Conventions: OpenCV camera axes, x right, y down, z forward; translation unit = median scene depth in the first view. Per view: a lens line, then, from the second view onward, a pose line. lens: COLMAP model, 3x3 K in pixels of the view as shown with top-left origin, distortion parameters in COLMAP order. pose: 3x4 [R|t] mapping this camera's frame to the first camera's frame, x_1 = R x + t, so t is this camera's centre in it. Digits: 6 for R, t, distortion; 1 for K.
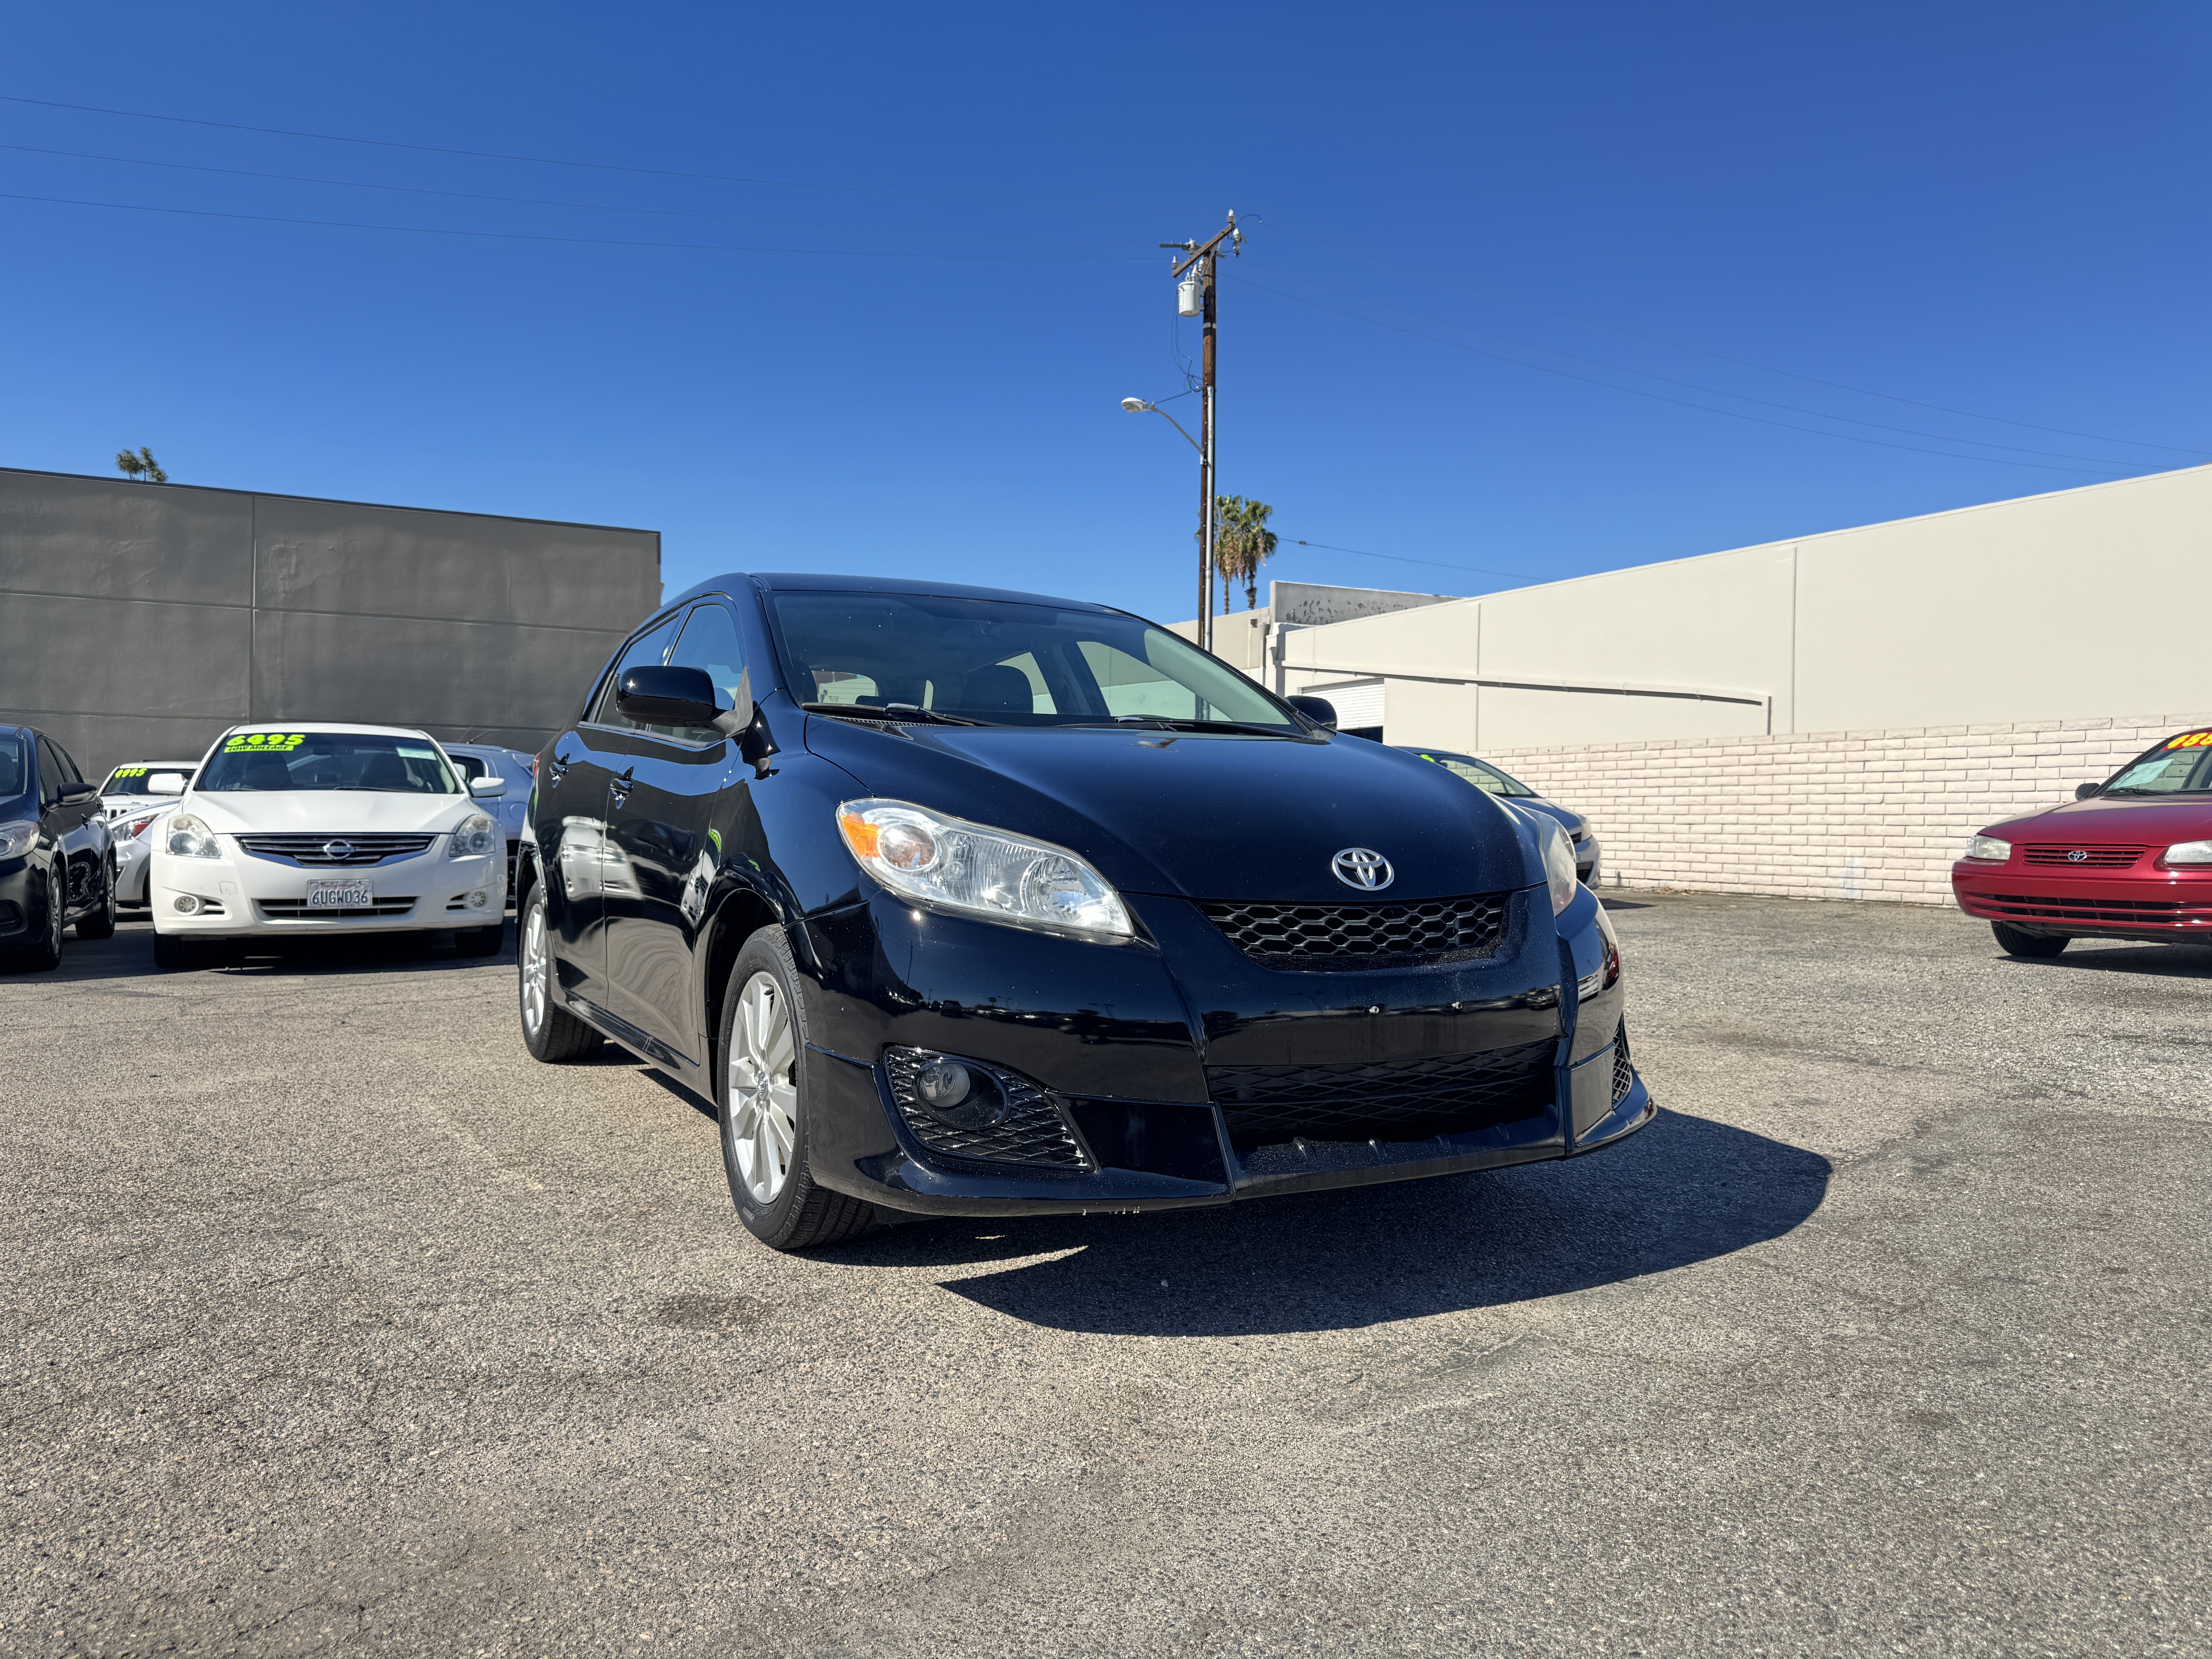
lens RADIAL K [[1527.7, 0, 1118.2], [0, 1527.7, 830.1], [0, 0, 1]] dist [0.072619, -0.117026]
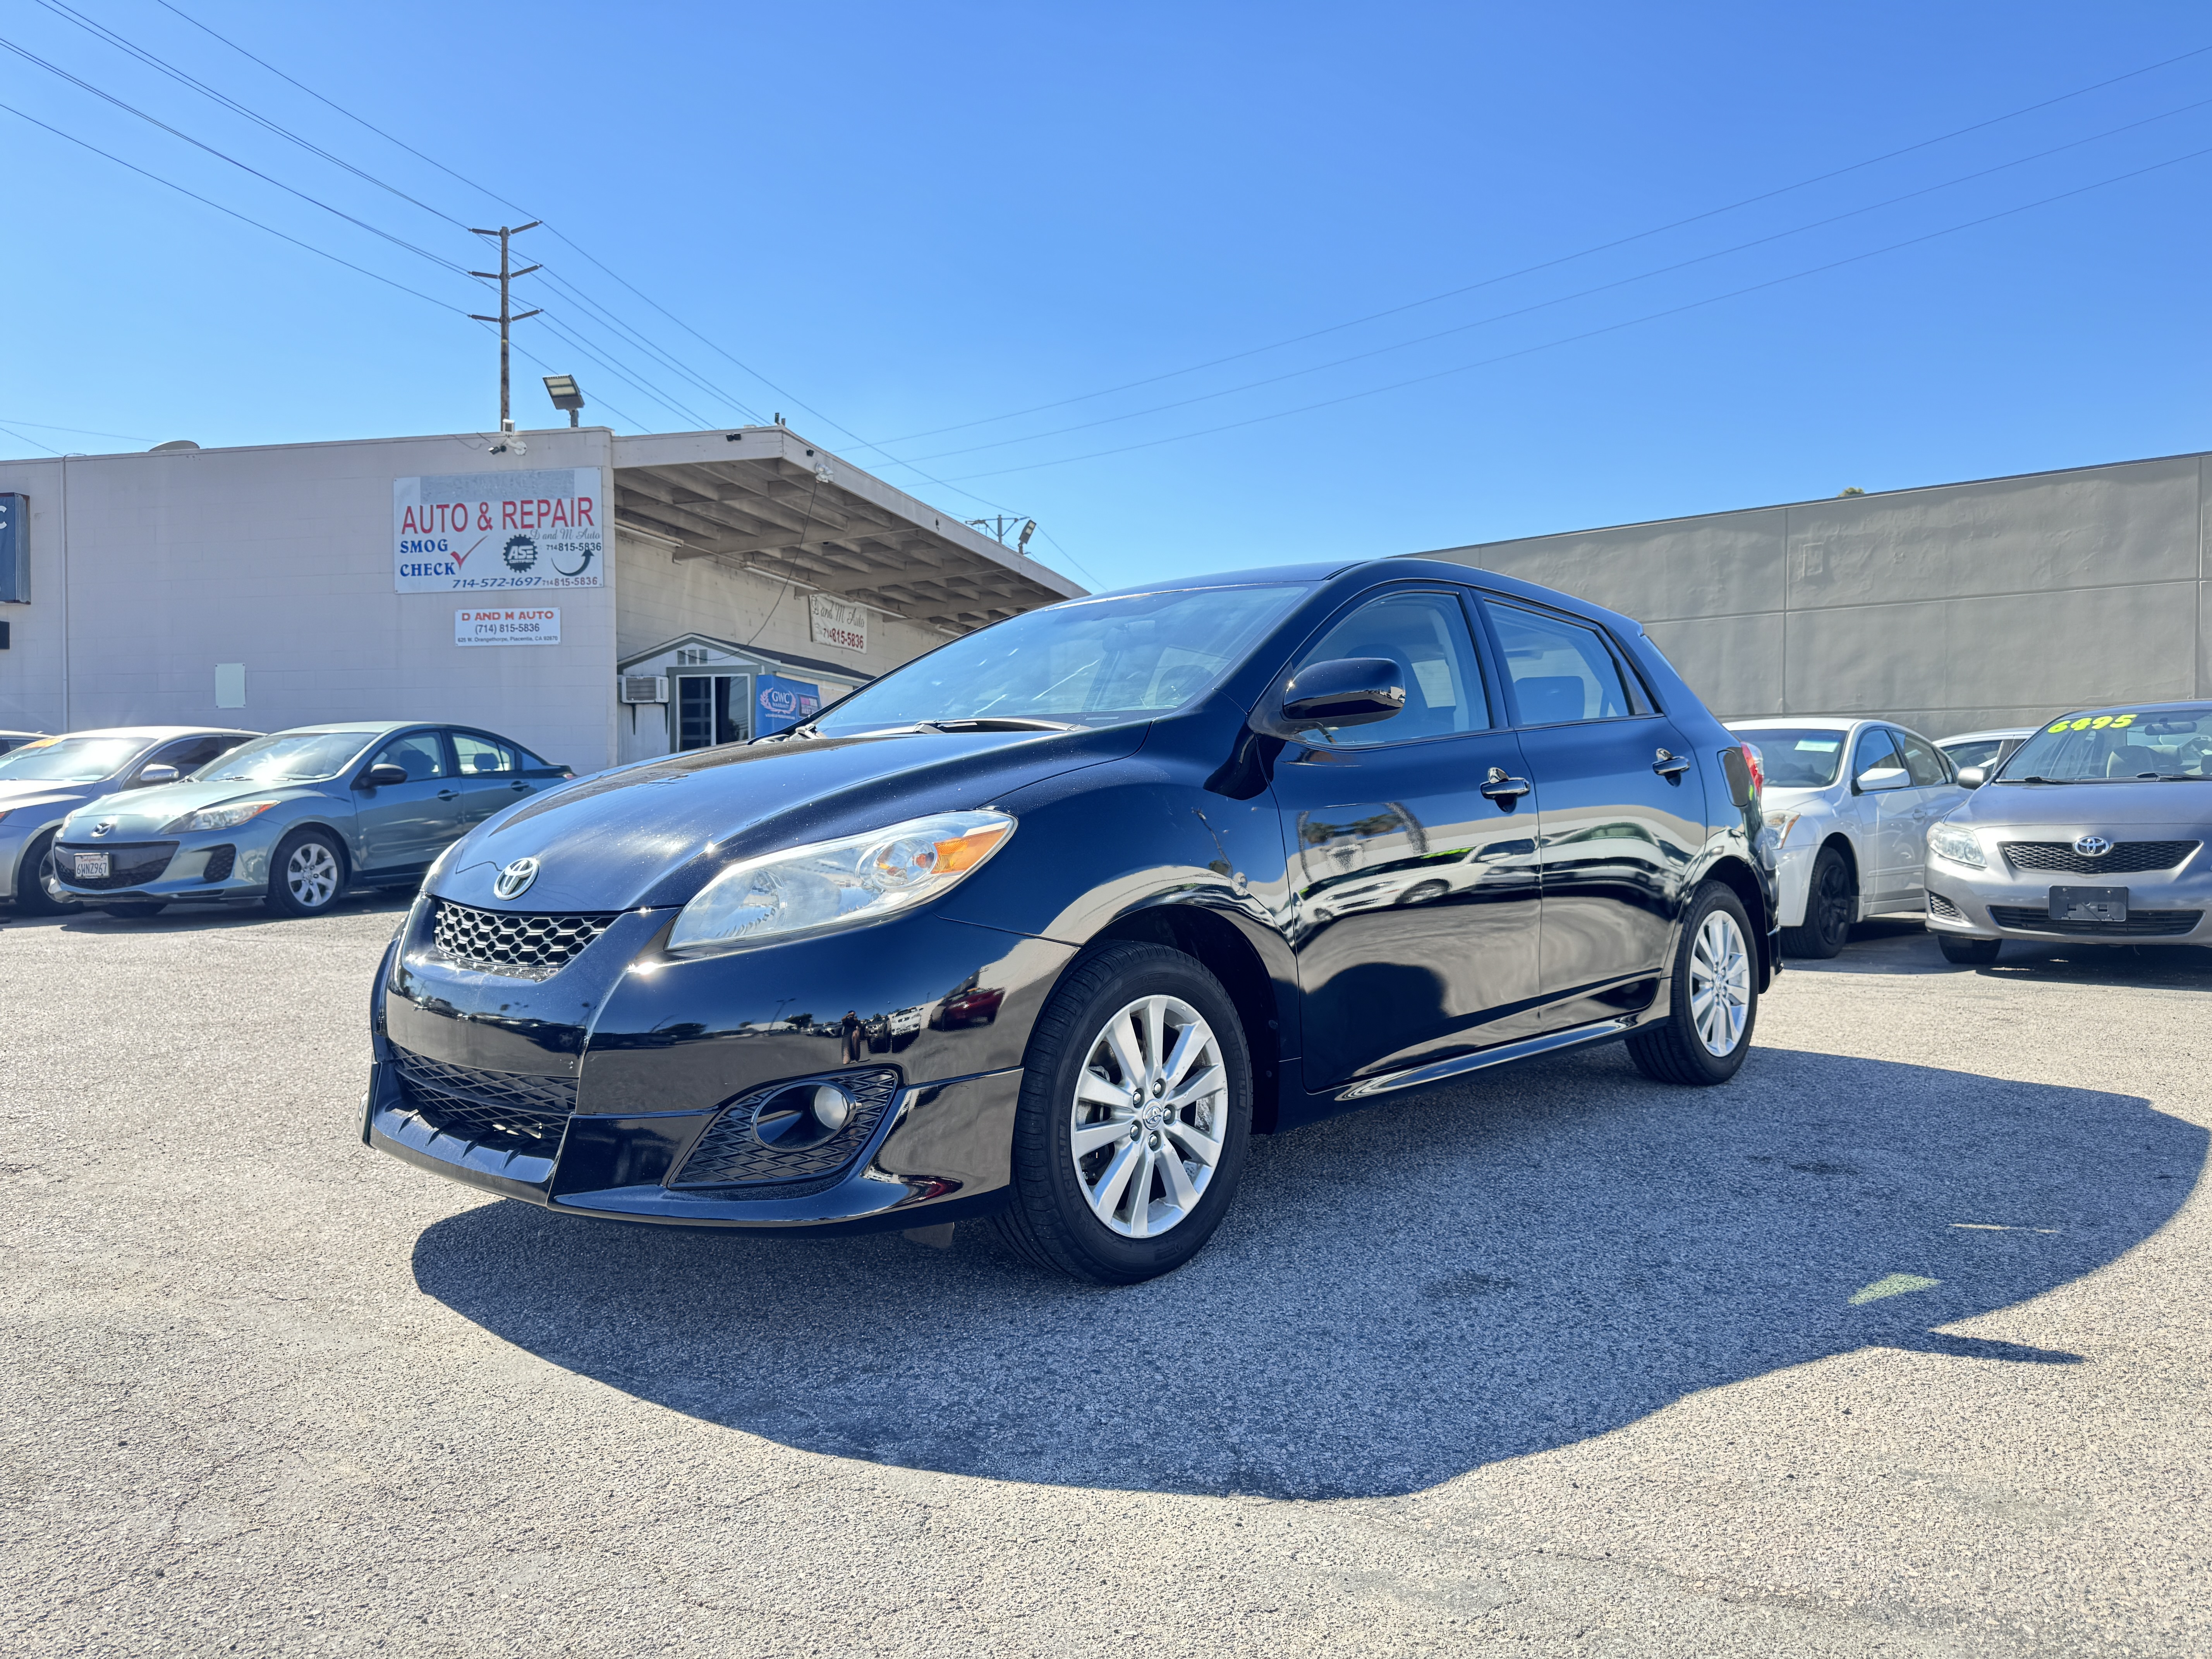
lens RADIAL K [[1528.0, 0, 1113.0], [0, 1528.0, 829.5], [0, 0, 1]] dist [0.104855, -0.172263]
pose [[0.323076, 0.008796, -0.946332, 0.359795], [-0.003181, 0.999961, 0.008208, -0.004927], [0.946368, 0.000359, 0.323092, 0.293345]]
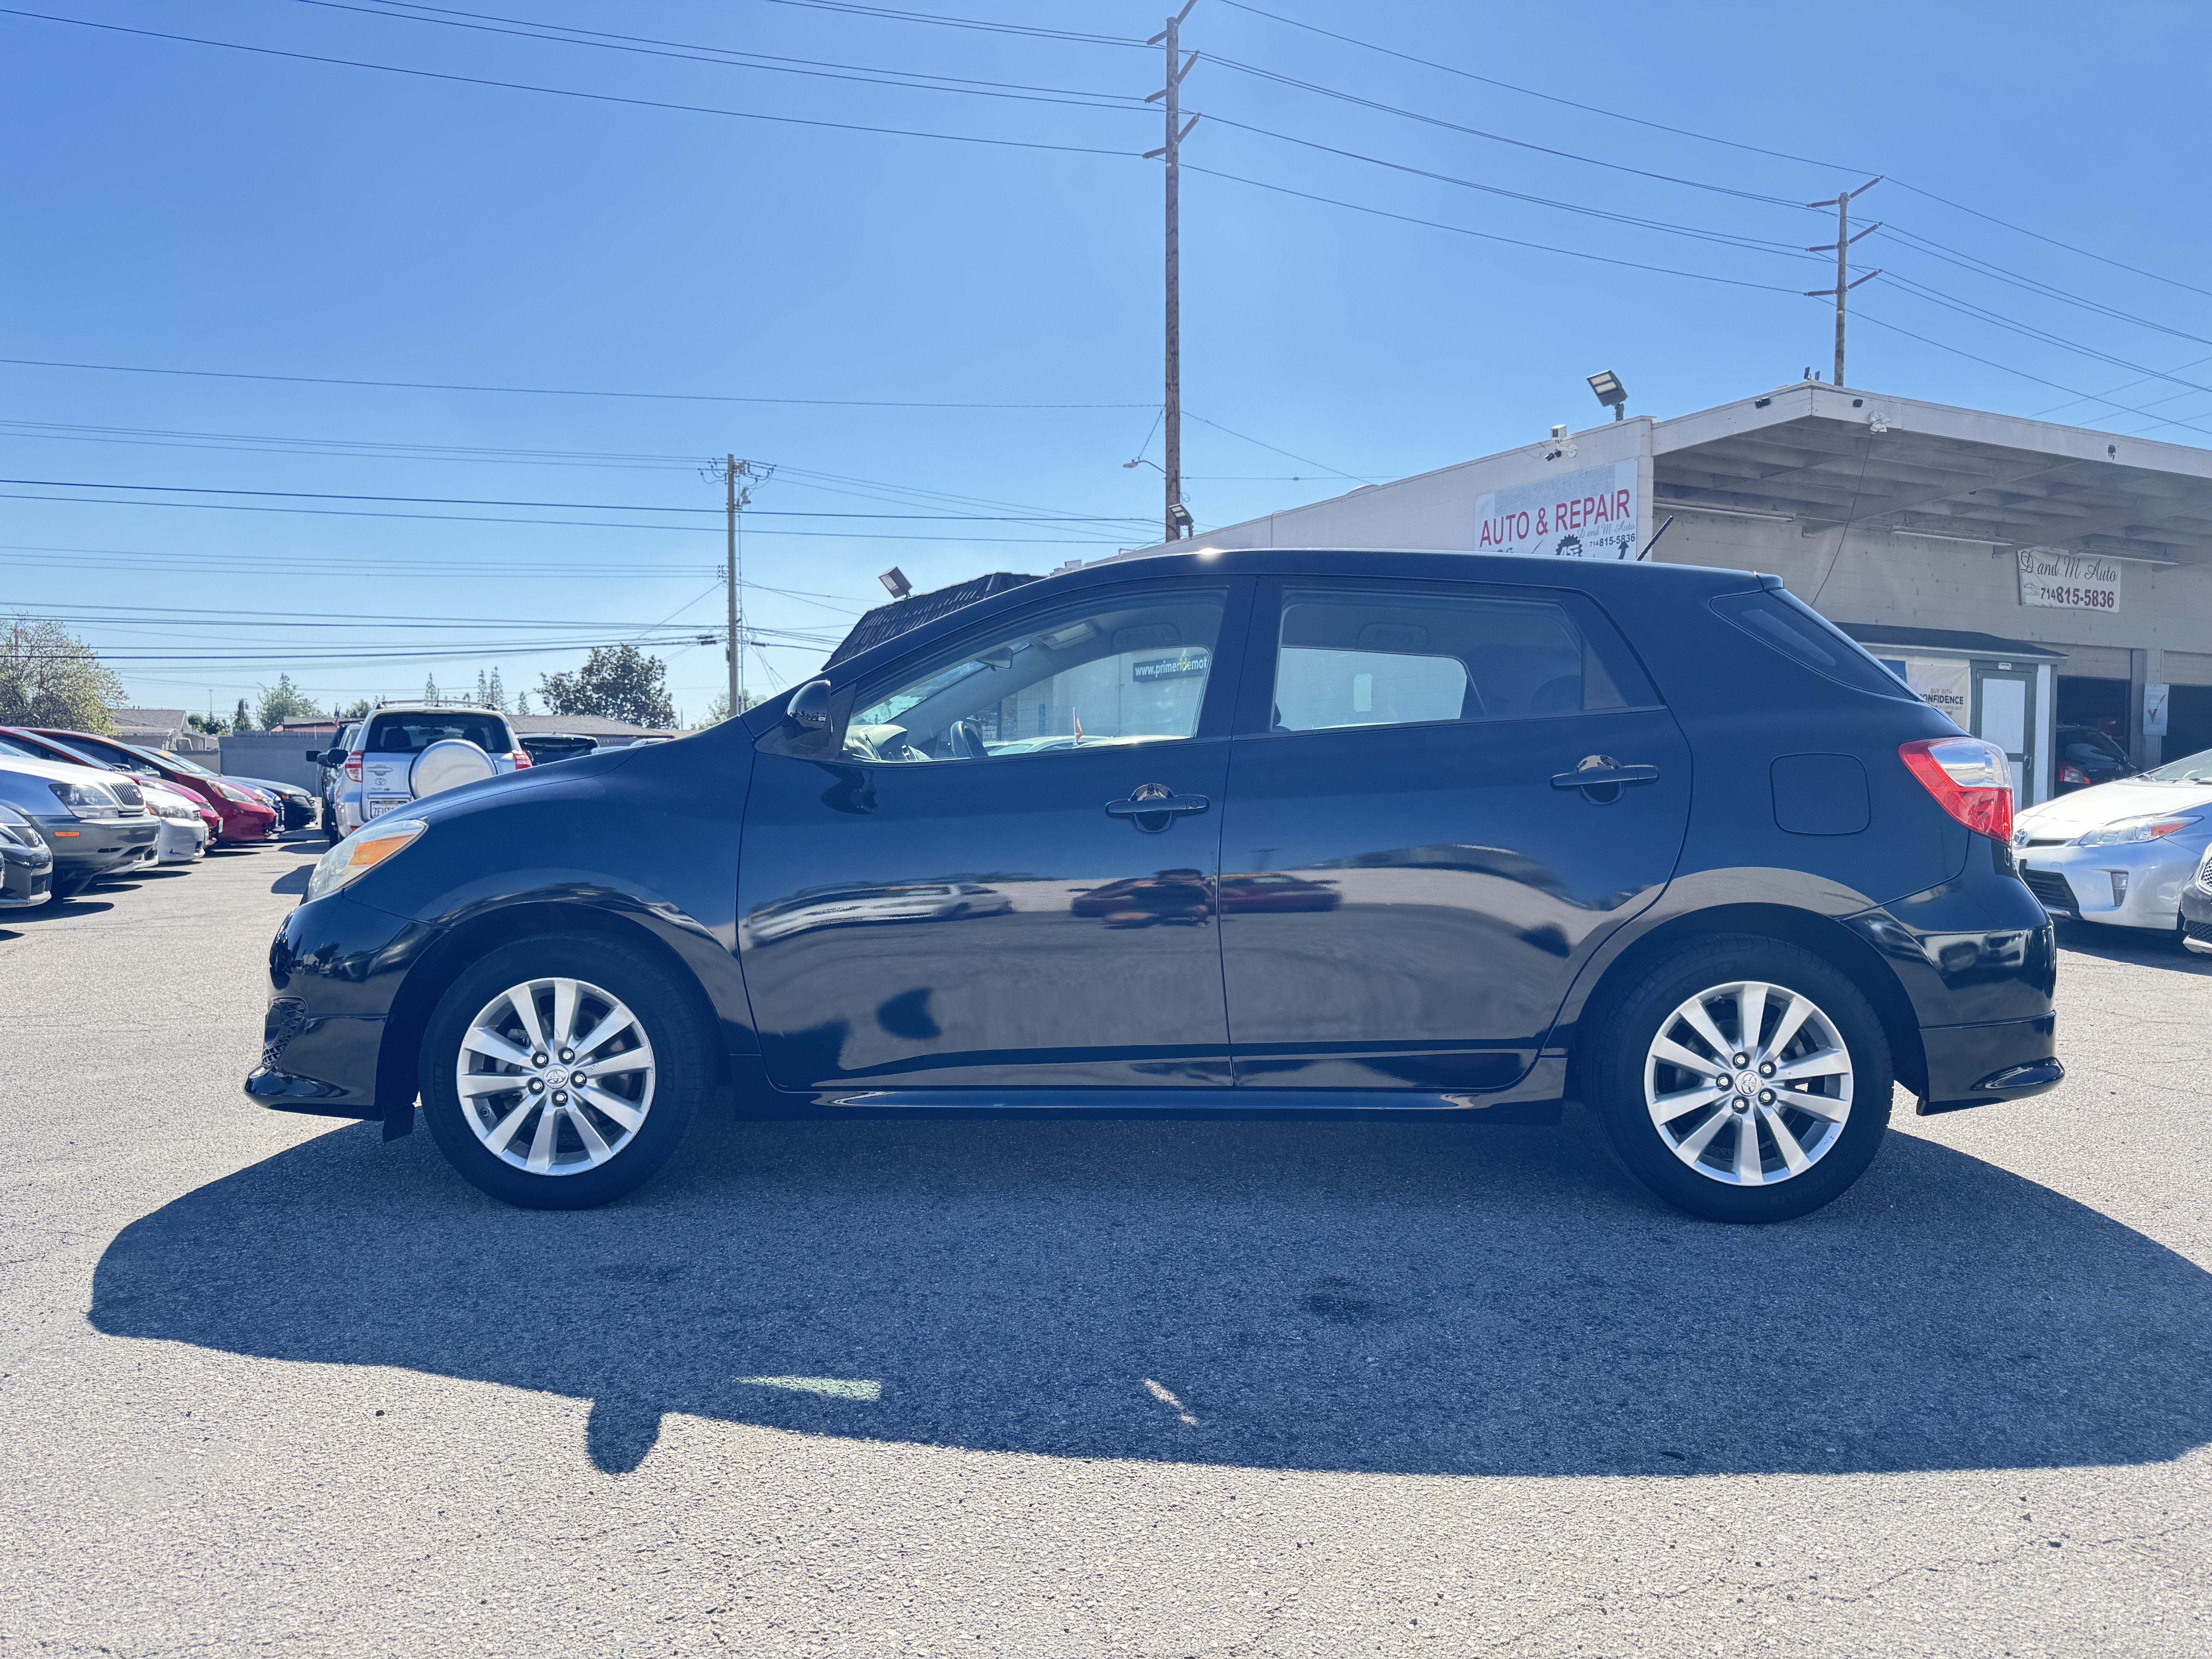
lens RADIAL K [[1552.9, 0, 1109.2], [0, 1552.9, 842.3], [0, 0, 1]] dist [0.008435, -0.004120]
pose [[-0.501541, 0.021382, -0.864870, 0.329472], [-0.015456, 0.999314, 0.033669, -0.016012], [0.864996, 0.030254, -0.500866, 0.686024]]
